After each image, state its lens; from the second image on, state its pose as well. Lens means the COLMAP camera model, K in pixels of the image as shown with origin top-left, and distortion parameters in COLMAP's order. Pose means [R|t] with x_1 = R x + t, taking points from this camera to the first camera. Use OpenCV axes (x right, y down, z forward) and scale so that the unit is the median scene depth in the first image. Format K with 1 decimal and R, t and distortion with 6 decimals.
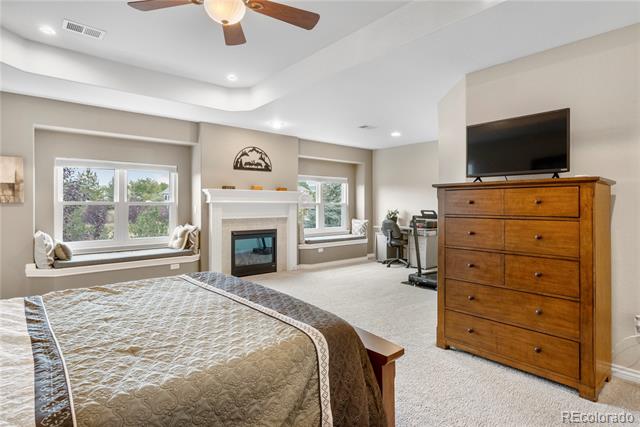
lens RADIAL K [[330.2, 0, 318.1], [0, 330.2, 208.1], [0, 0, 1]] dist [-0.002404, -0.000230]
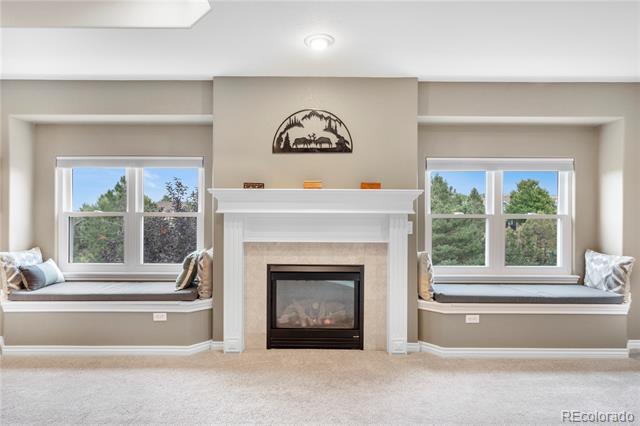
lens RADIAL K [[351.0, 0, 323.3], [0, 351.0, 218.1], [0, 0, 1]] dist [0.001731, 0.000470]
pose [[0.768921, -0.000704, -0.639343, 0.178302], [-0.011250, 0.999830, -0.014631, -0.000371], [0.639244, 0.018442, 0.768782, 0.567742]]
